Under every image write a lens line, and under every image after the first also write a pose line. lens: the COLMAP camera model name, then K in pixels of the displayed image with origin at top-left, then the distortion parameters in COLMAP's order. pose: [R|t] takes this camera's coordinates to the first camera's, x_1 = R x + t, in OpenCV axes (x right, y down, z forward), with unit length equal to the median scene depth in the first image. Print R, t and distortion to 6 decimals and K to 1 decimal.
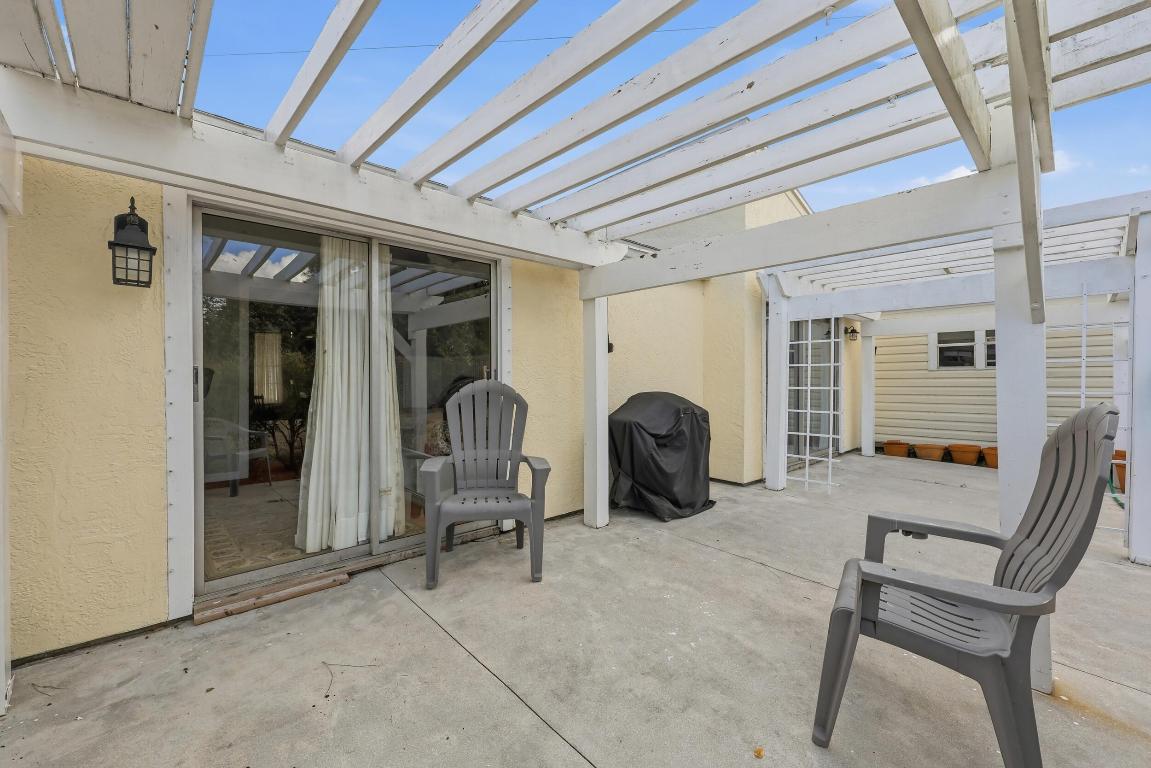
lens RADIAL K [[467.7, 0, 571.8], [0, 467.7, 380.9], [0, 0, 1]] dist [-0.001120, -0.000177]
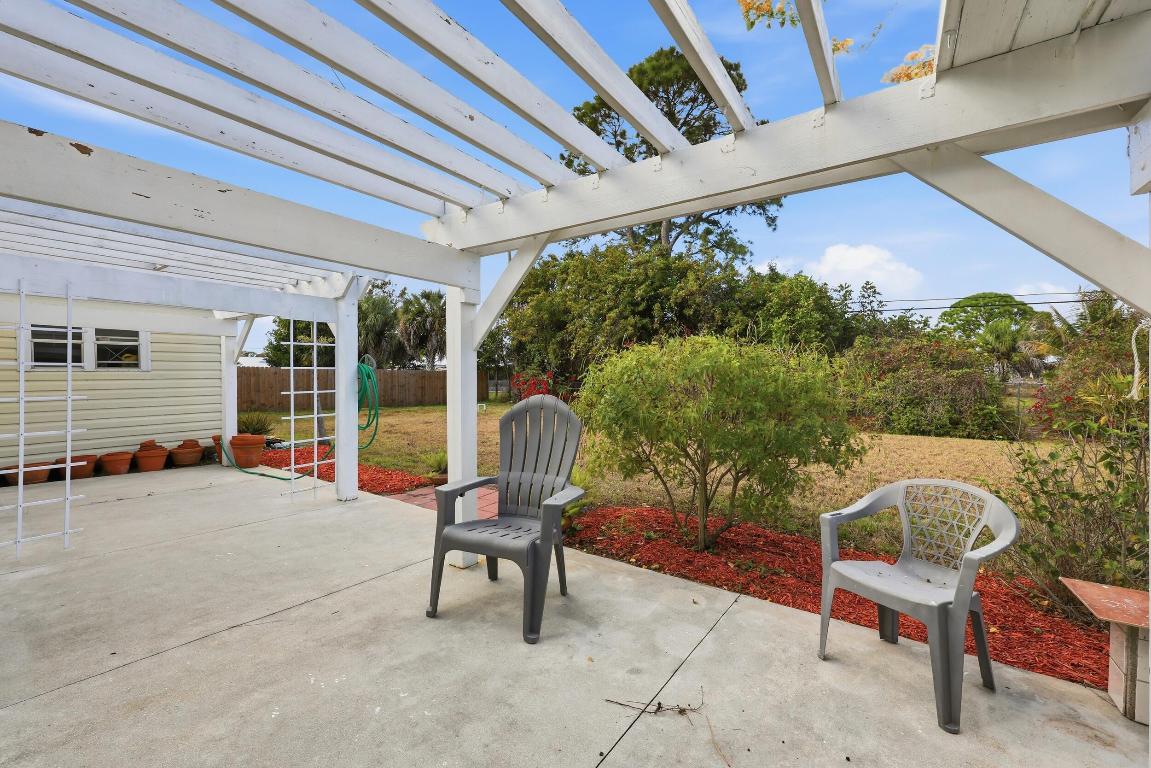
lens RADIAL K [[467.7, 0, 571.2], [0, 467.7, 382.6], [0, 0, 1]] dist [-0.001120, -0.000177]
pose [[-0.217391, -0.010554, 0.976027, -0.443594], [0.006236, 0.999906, 0.012201, -0.014523], [-0.976065, 0.008739, -0.217305, 0.606204]]
